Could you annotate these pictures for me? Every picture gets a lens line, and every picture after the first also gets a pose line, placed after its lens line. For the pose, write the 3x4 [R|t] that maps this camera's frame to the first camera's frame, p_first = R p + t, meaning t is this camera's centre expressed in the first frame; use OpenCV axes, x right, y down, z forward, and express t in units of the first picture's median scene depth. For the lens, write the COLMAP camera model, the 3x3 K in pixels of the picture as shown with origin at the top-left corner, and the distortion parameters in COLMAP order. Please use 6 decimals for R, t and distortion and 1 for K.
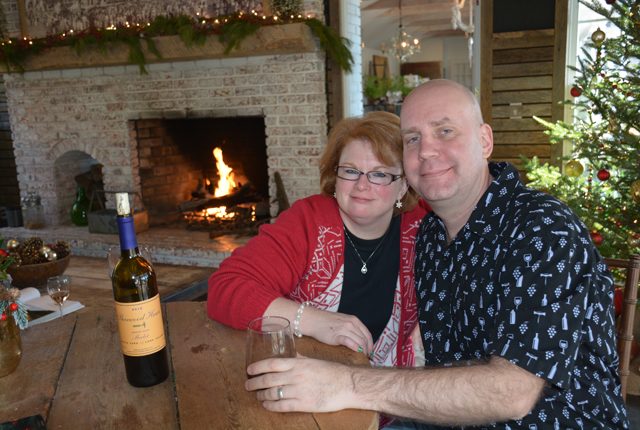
lens RADIAL K [[440.7, 0, 320.5], [0, 440.7, 214.7], [0, 0, 1]] dist [-0.000900, 0.000175]
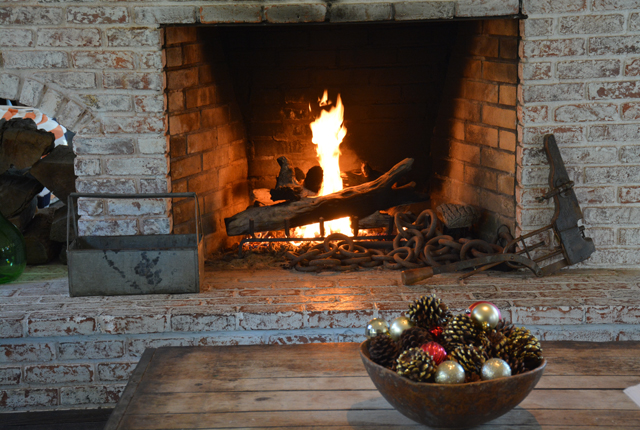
lens RADIAL K [[903.5, 0, 320.1], [0, 903.5, 216.0], [0, 0, 1]] dist [0.216346, 0.000000]
pose [[0.956295, -0.056183, 0.286955, -0.545218], [0.059592, 0.998218, -0.003150, -0.017680], [-0.286266, 0.020112, 0.957939, 0.104850]]
